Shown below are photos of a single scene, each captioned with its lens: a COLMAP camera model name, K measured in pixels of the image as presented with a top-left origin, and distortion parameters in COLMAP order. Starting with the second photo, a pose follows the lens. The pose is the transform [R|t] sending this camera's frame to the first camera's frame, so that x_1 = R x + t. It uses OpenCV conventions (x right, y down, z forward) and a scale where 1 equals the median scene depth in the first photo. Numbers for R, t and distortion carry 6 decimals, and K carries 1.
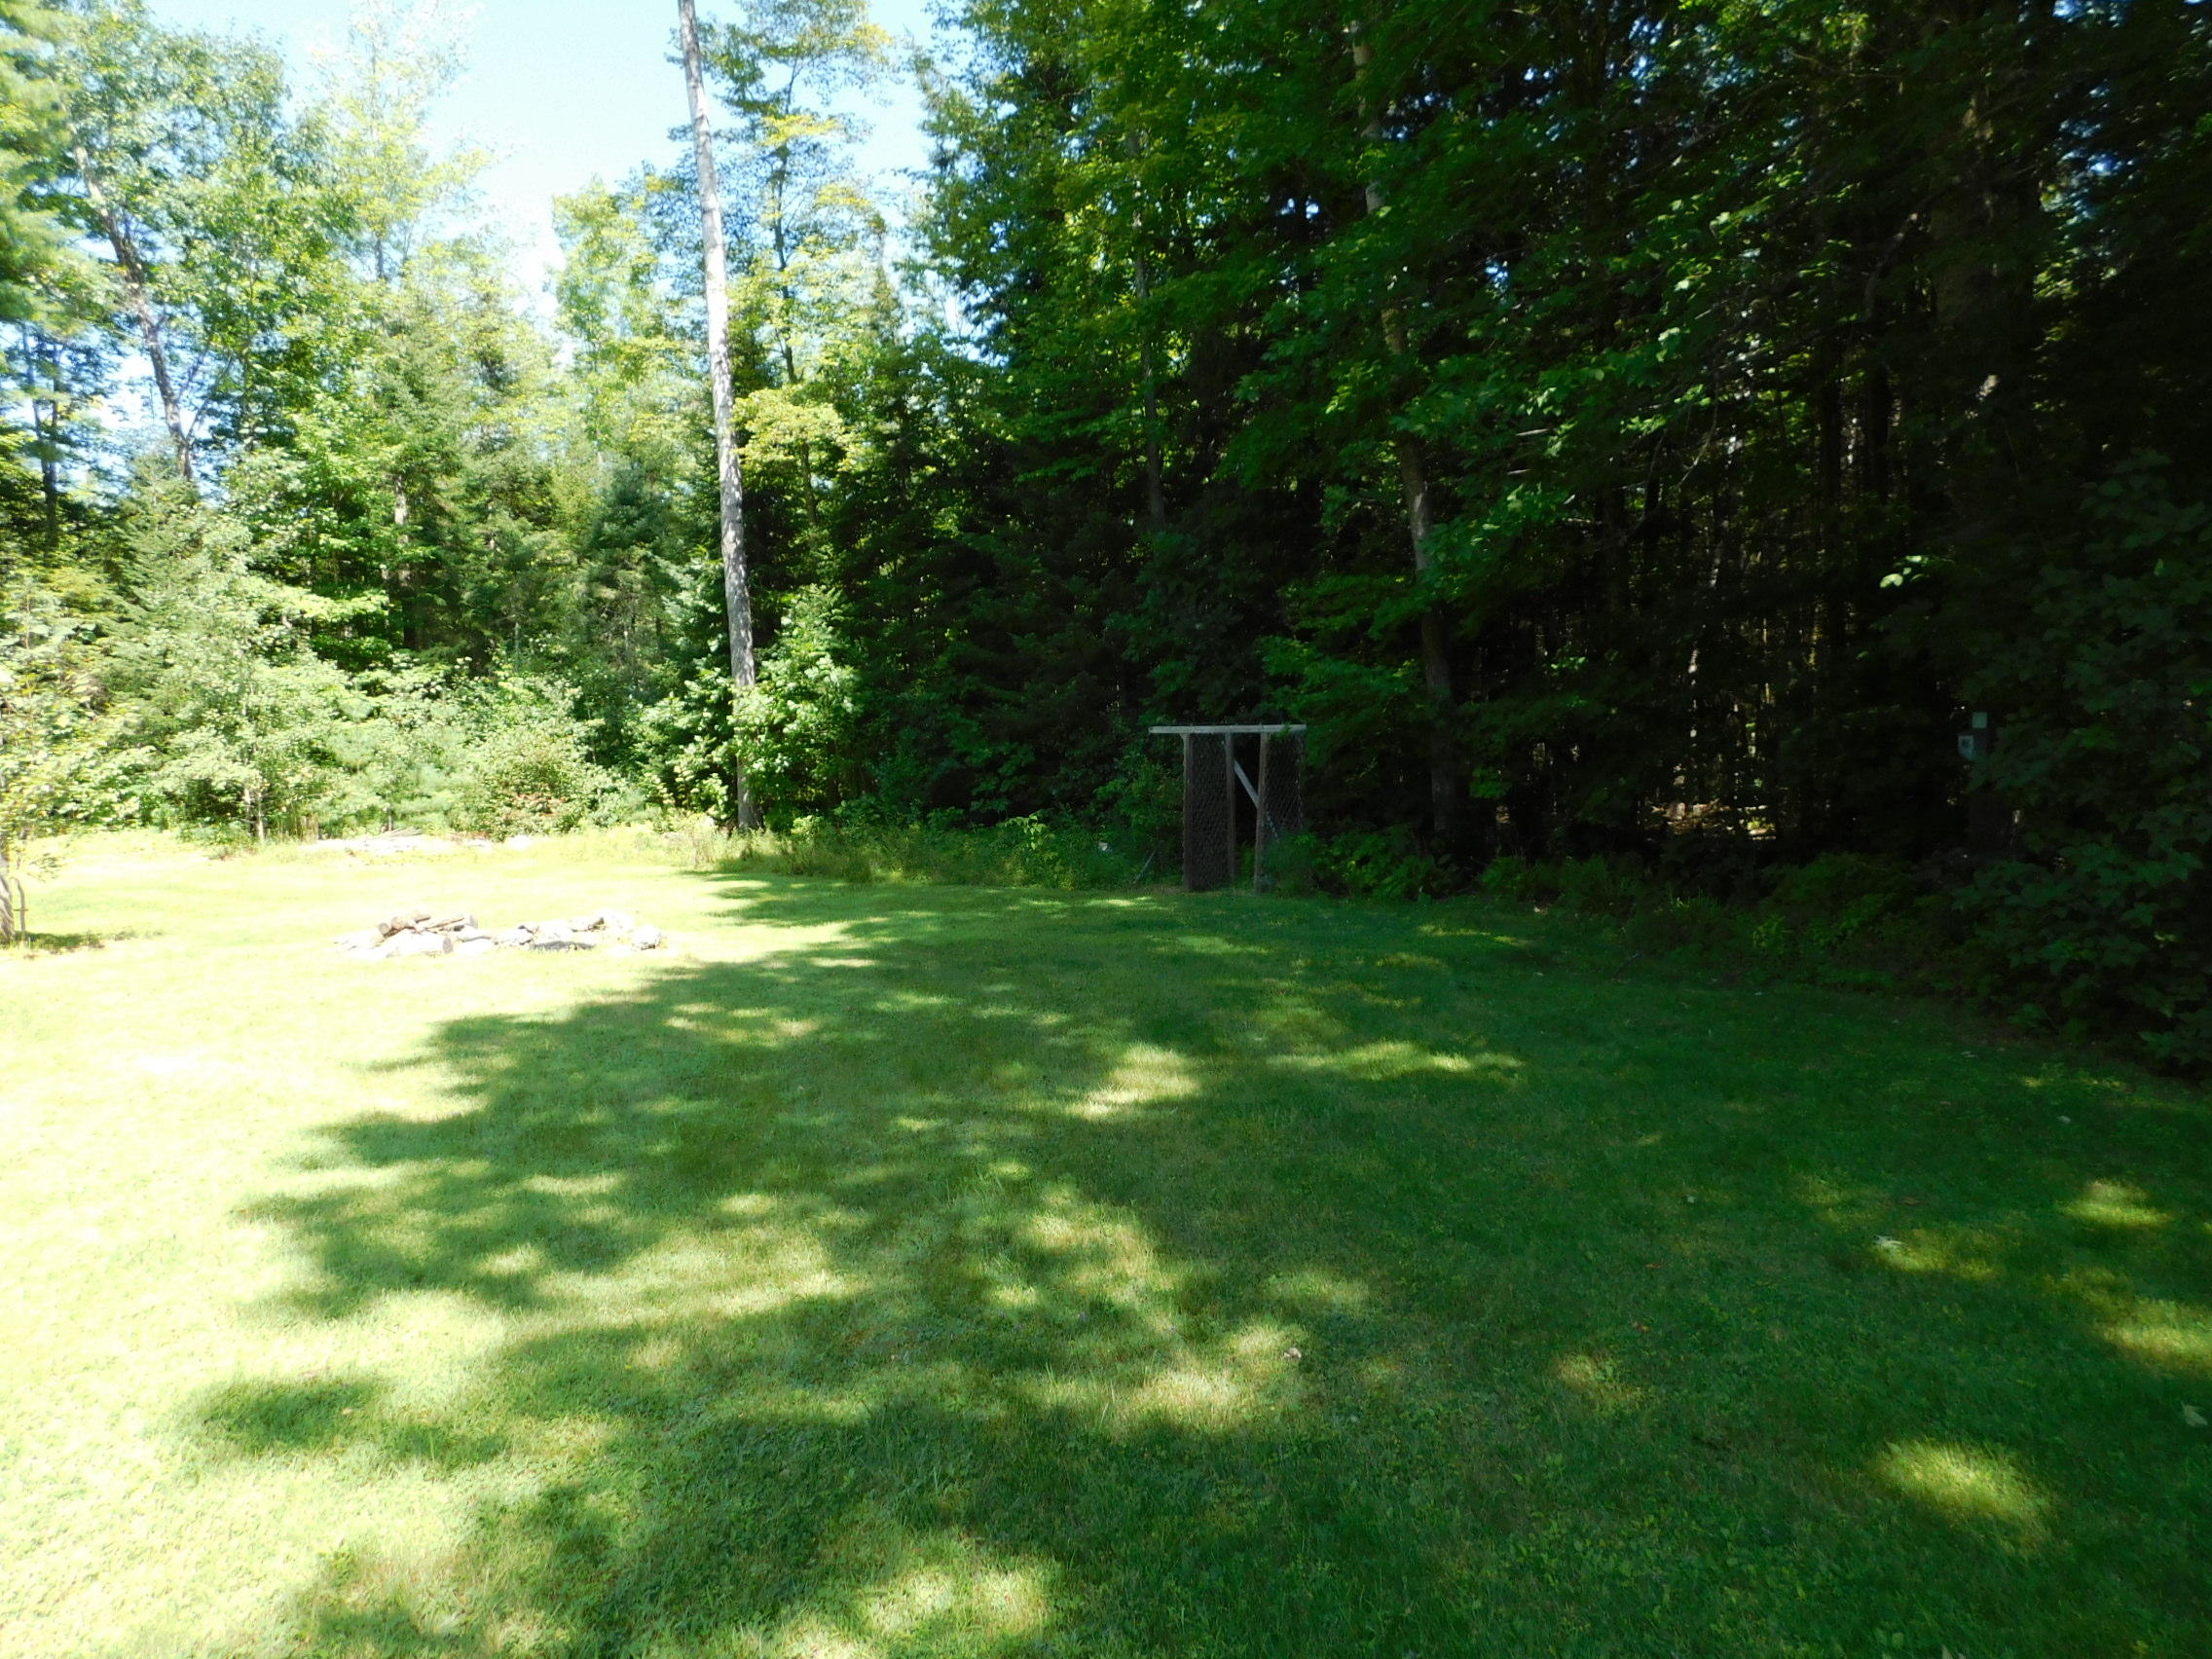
lens RADIAL K [[1459.8, 0, 1112.4], [0, 1459.8, 824.8], [0, 0, 1]] dist [-0.062271, 0.047234]
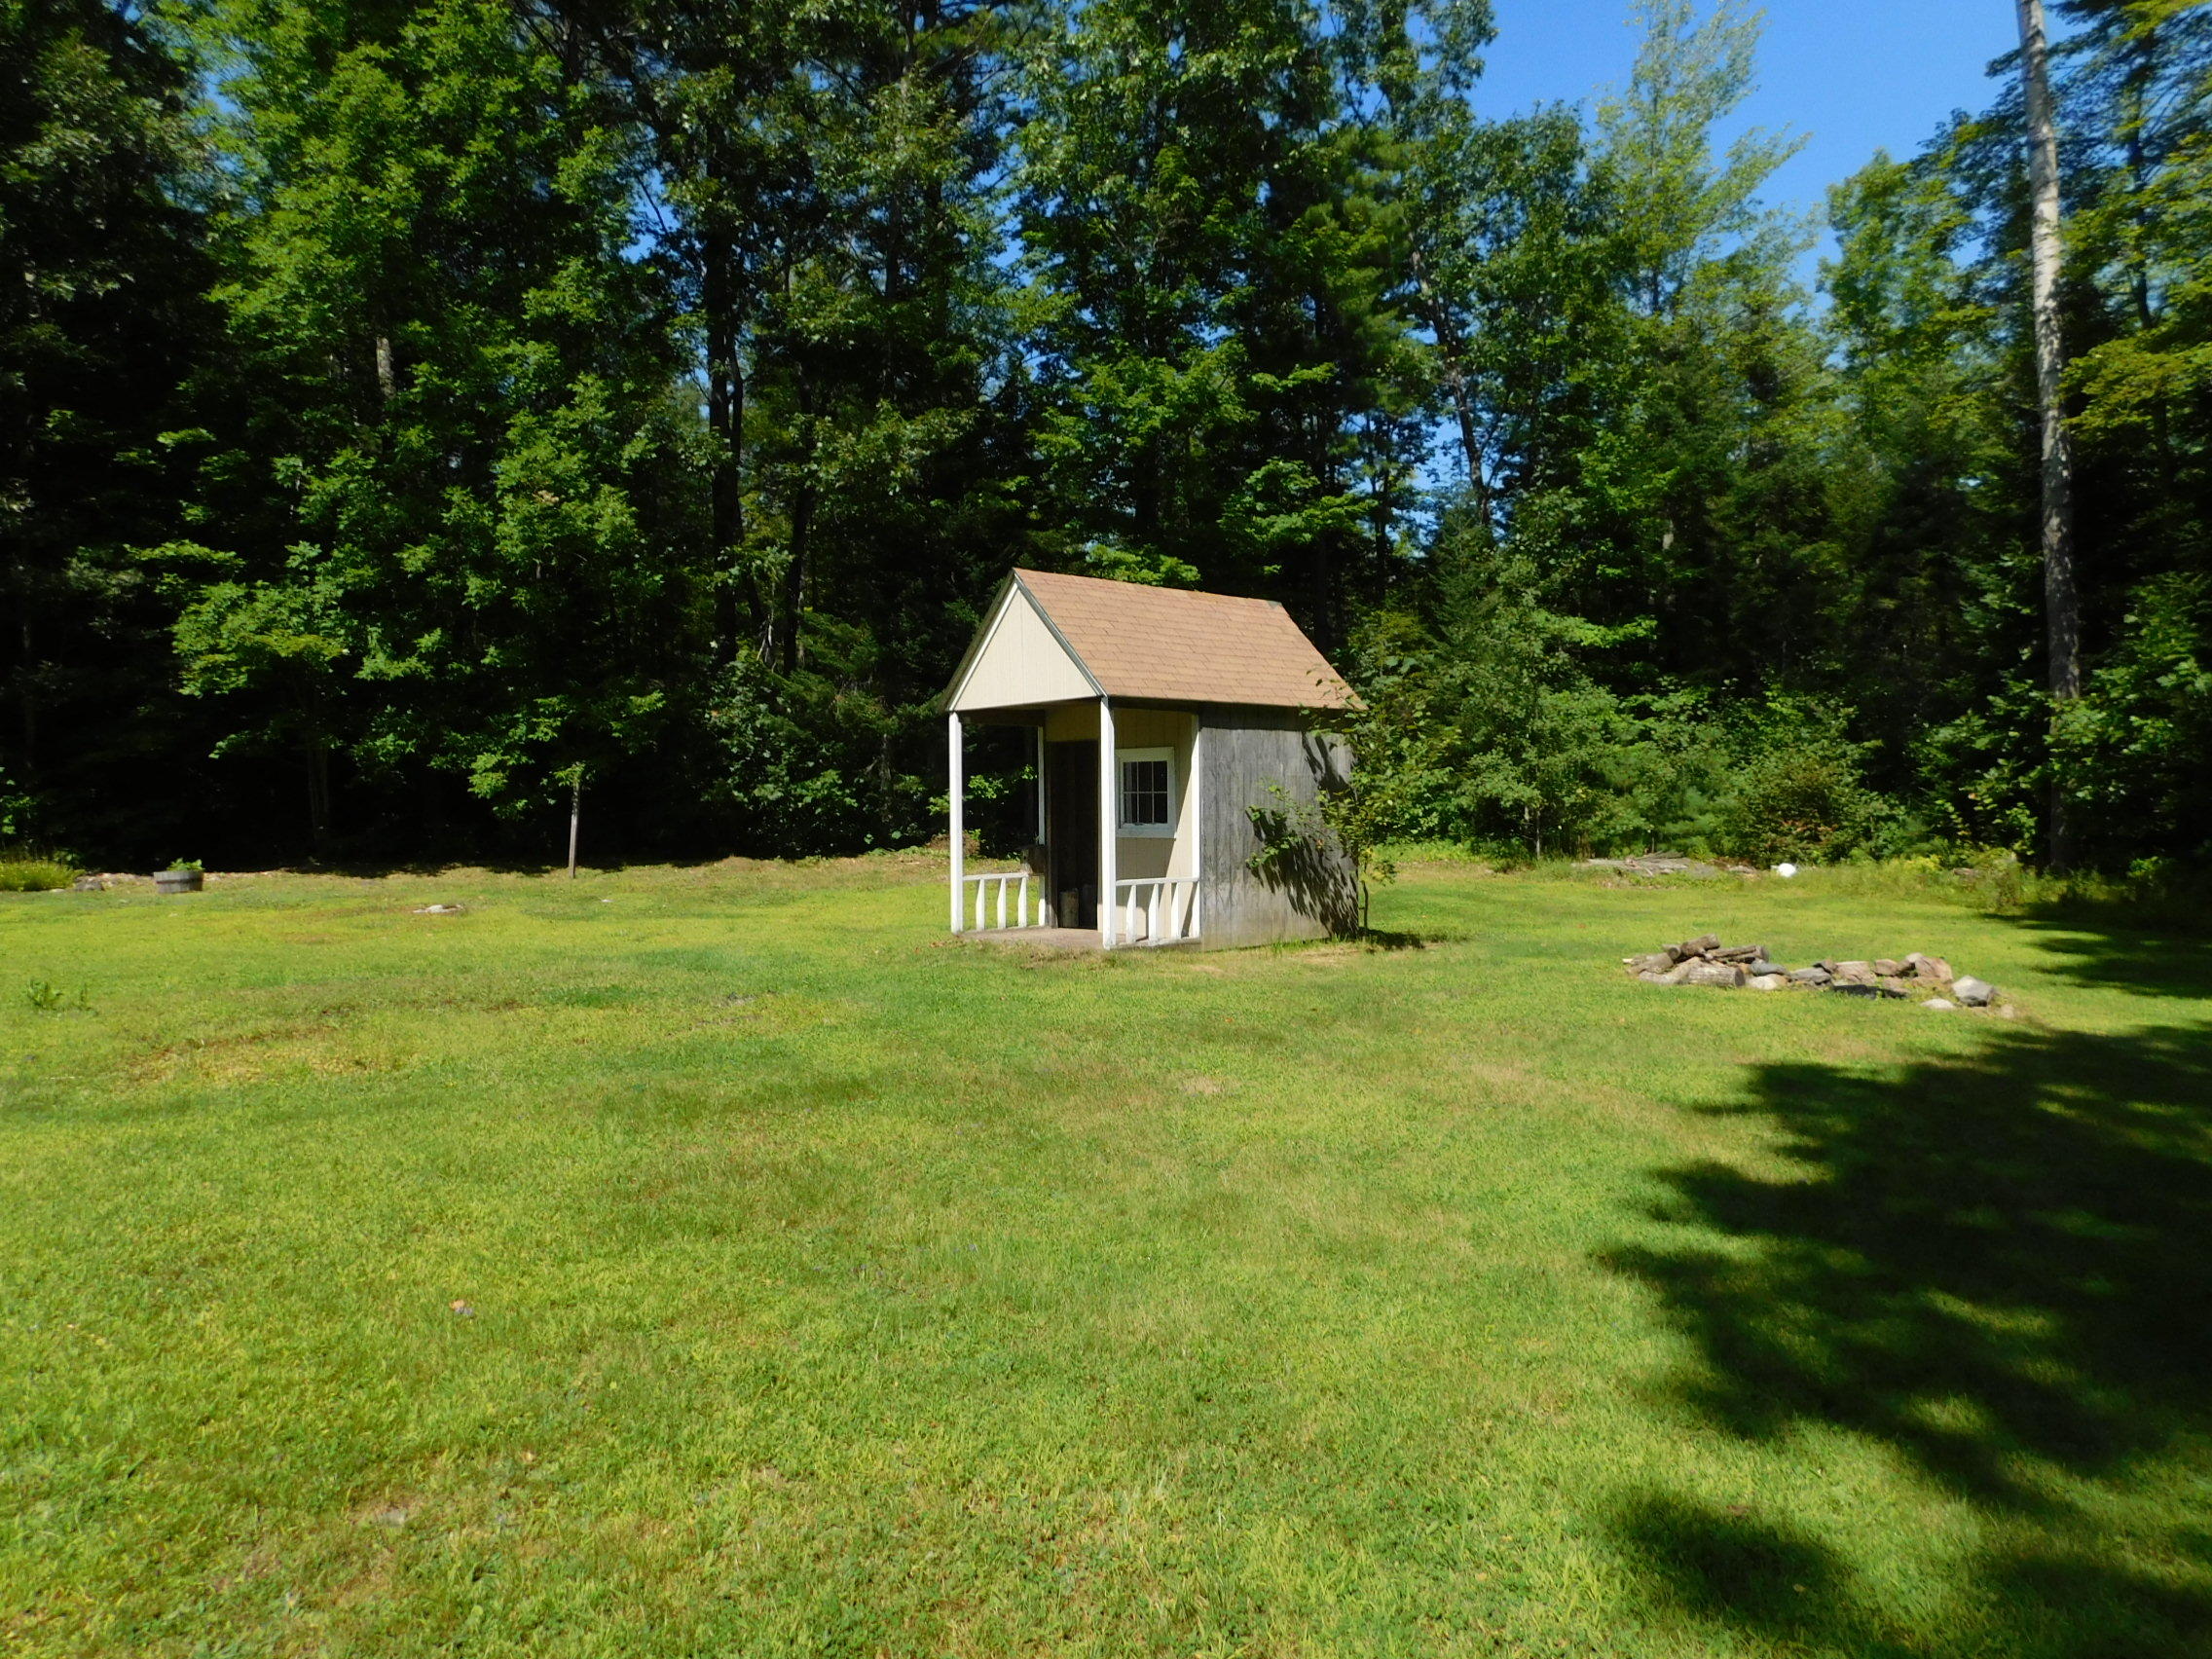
lens RADIAL K [[1475.0, 0, 1100.6], [0, 1475.0, 820.5], [0, 0, 1]] dist [-0.074570, 0.061402]
pose [[0.687047, 0.028081, -0.726070, -0.026620], [-0.042655, 0.999088, -0.001723, 0.000180], [0.725360, 0.032154, 0.687619, 0.017806]]
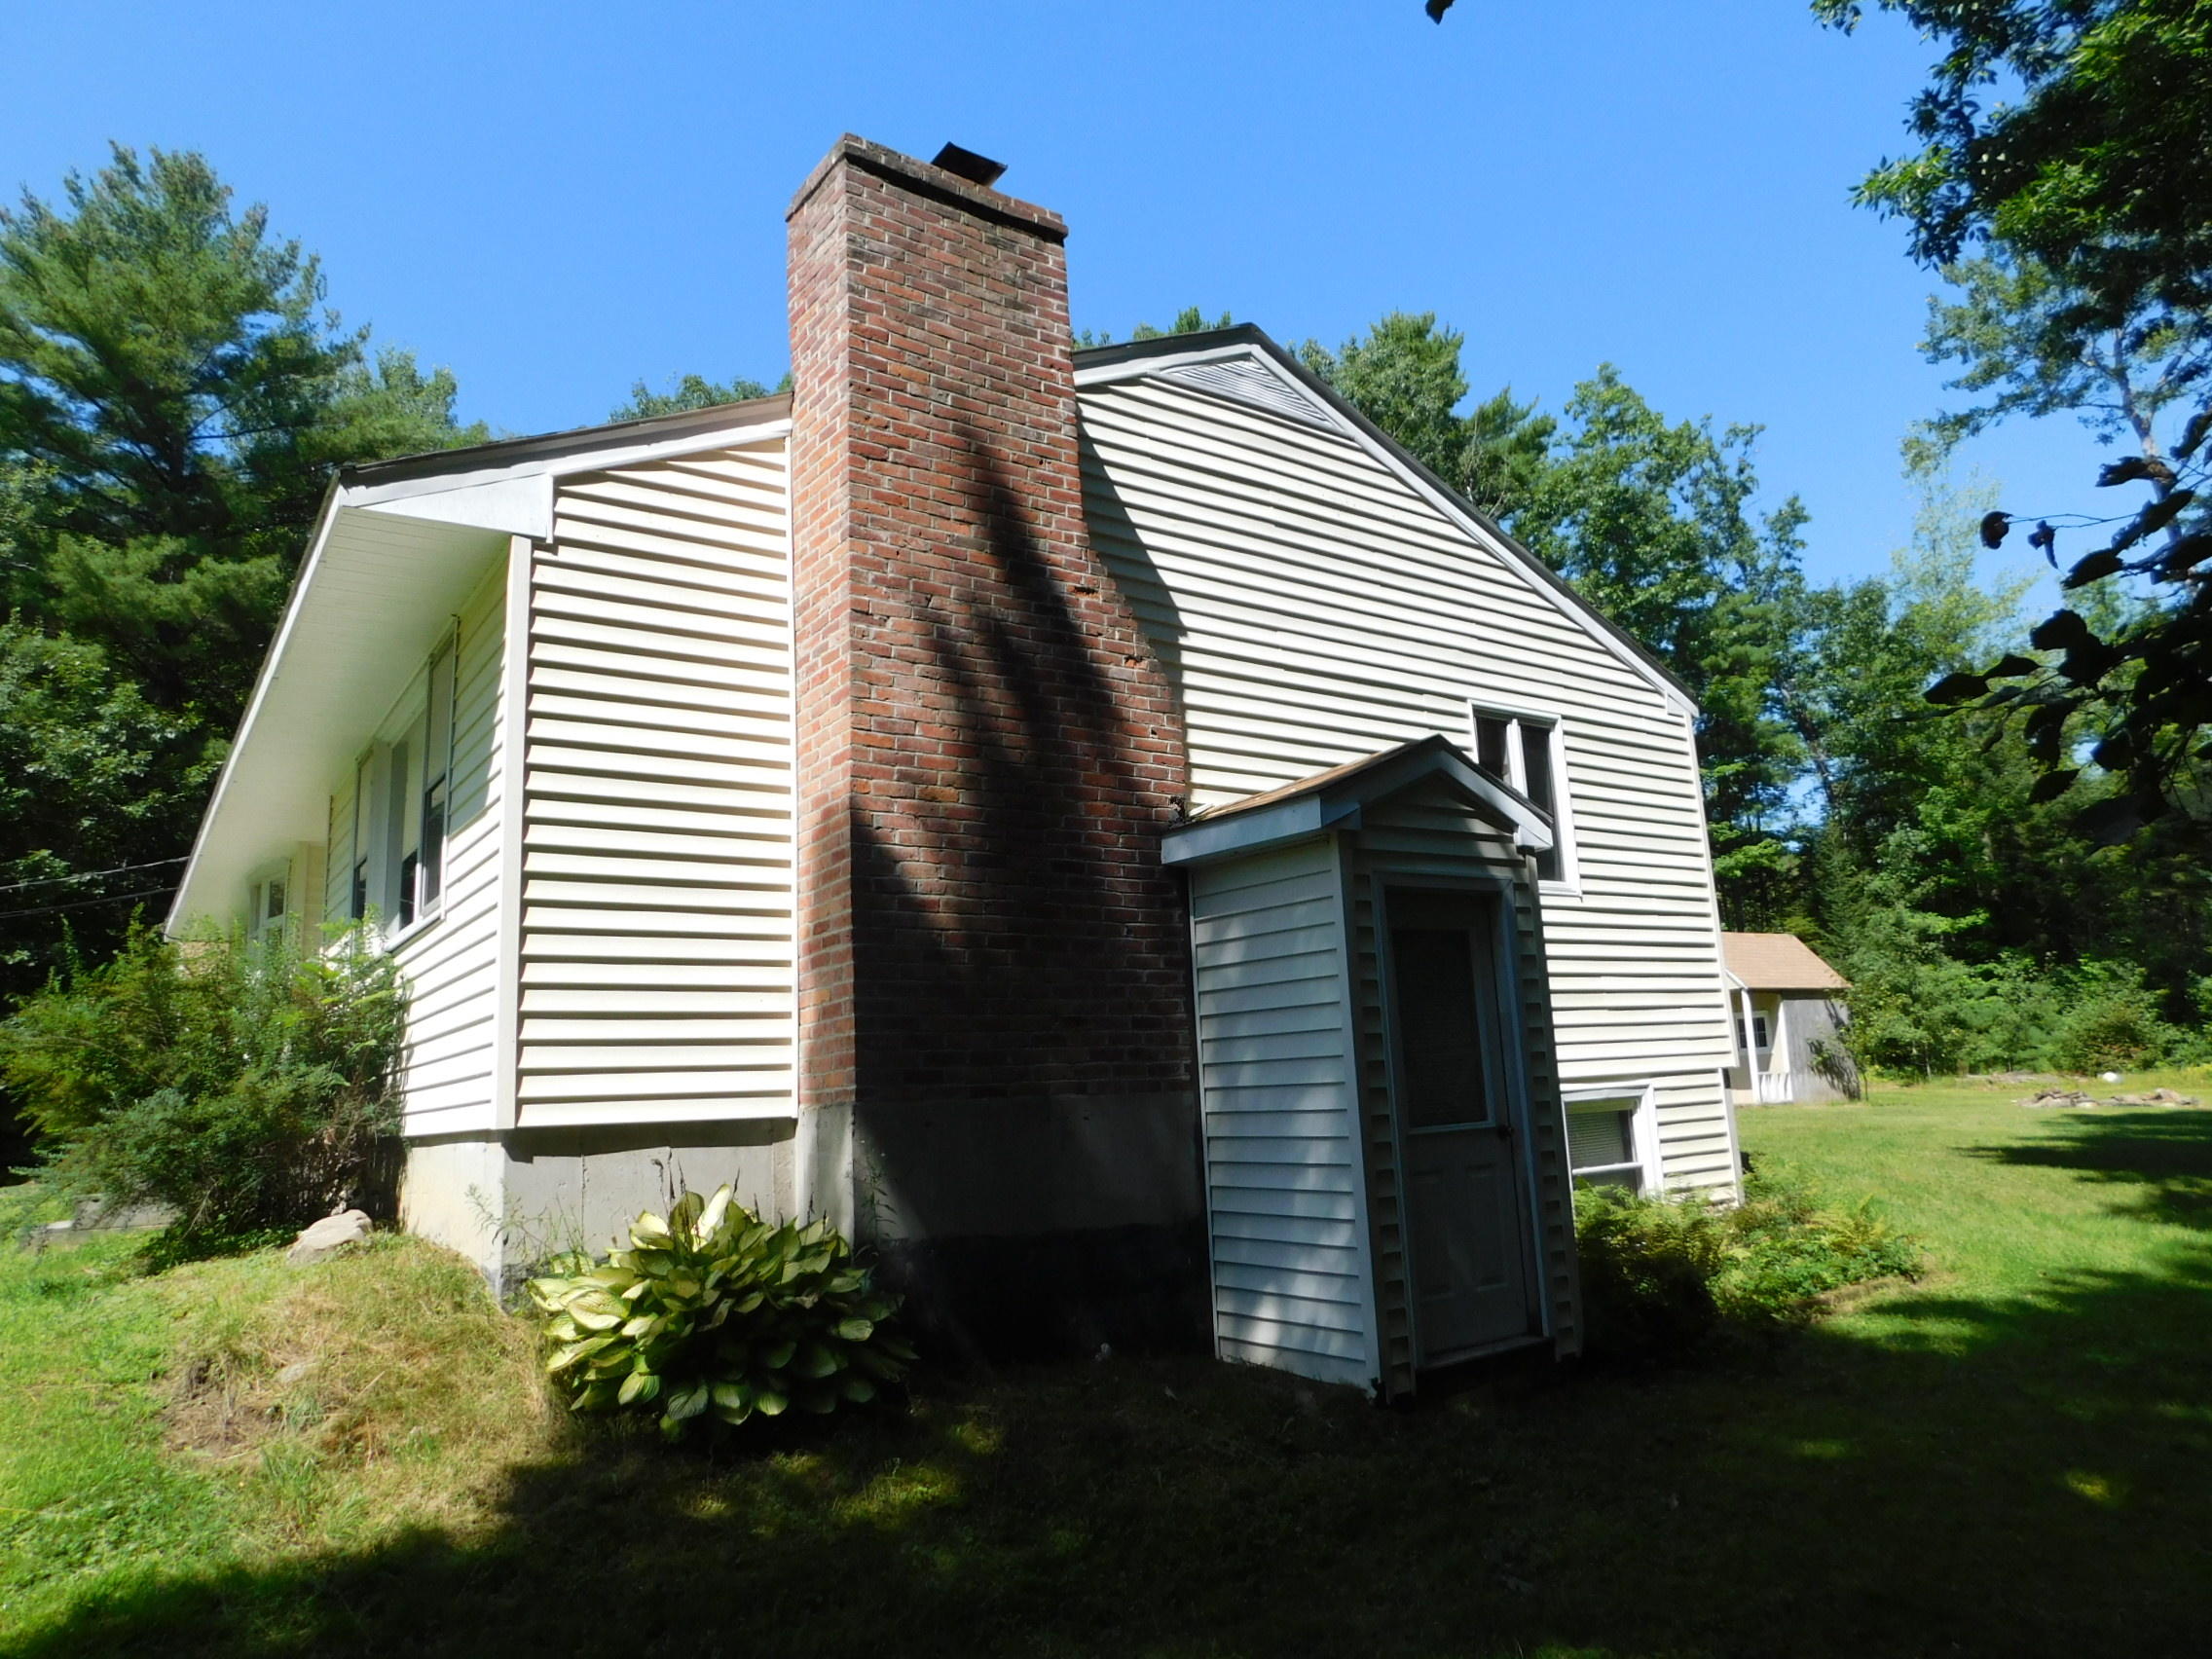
lens RADIAL K [[1459.8, 0, 1112.4], [0, 1459.8, 824.8], [0, 0, 1]] dist [-0.062271, 0.047234]
pose [[0.547586, -0.146926, -0.823749, 0.257072], [-0.015907, 0.982457, -0.185808, 0.045070], [0.836598, 0.114850, 0.535643, -0.620854]]
